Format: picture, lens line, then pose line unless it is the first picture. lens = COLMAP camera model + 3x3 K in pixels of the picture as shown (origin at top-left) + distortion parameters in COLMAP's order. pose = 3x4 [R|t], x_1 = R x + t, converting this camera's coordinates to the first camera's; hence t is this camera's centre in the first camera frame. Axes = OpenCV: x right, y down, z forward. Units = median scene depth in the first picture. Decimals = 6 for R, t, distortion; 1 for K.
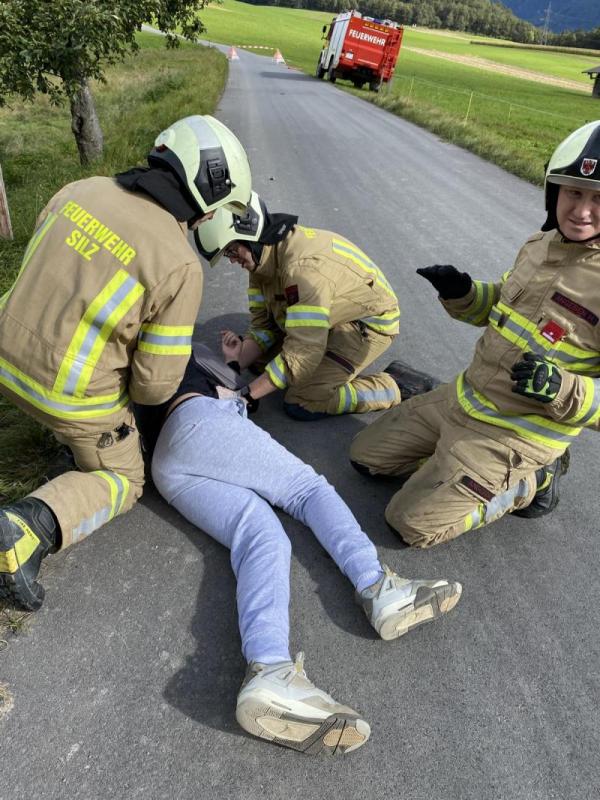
lens RADIAL K [[624.7, 0, 287.0], [0, 624.7, 404.4], [0, 0, 1]] dist [0.000743, -0.010124]
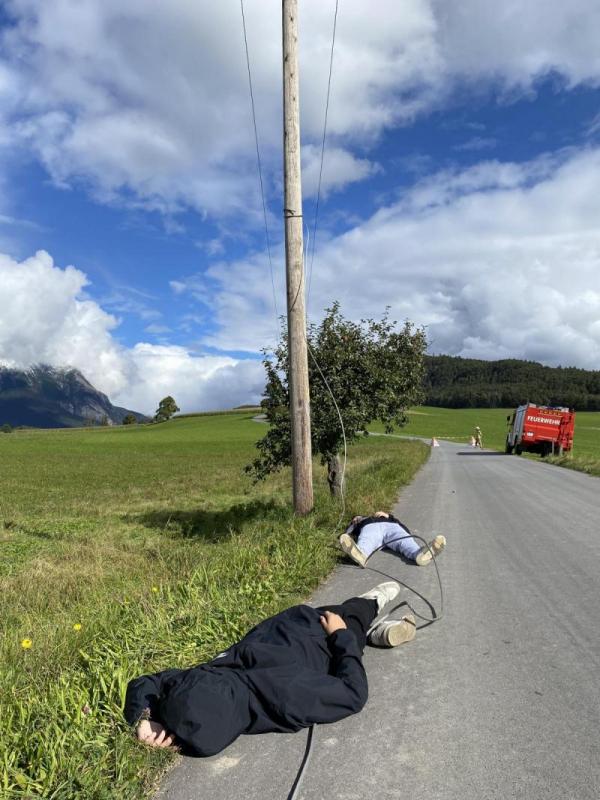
lens RADIAL K [[624.7, 0, 287.0], [0, 624.7, 404.4], [0, 0, 1]] dist [0.000743, -0.010124]
pose [[0.949264, -0.096299, -0.299372, 0.019890], [-0.085842, 0.836463, -0.541258, 0.097916], [0.302536, 0.539496, 0.785758, -0.141262]]
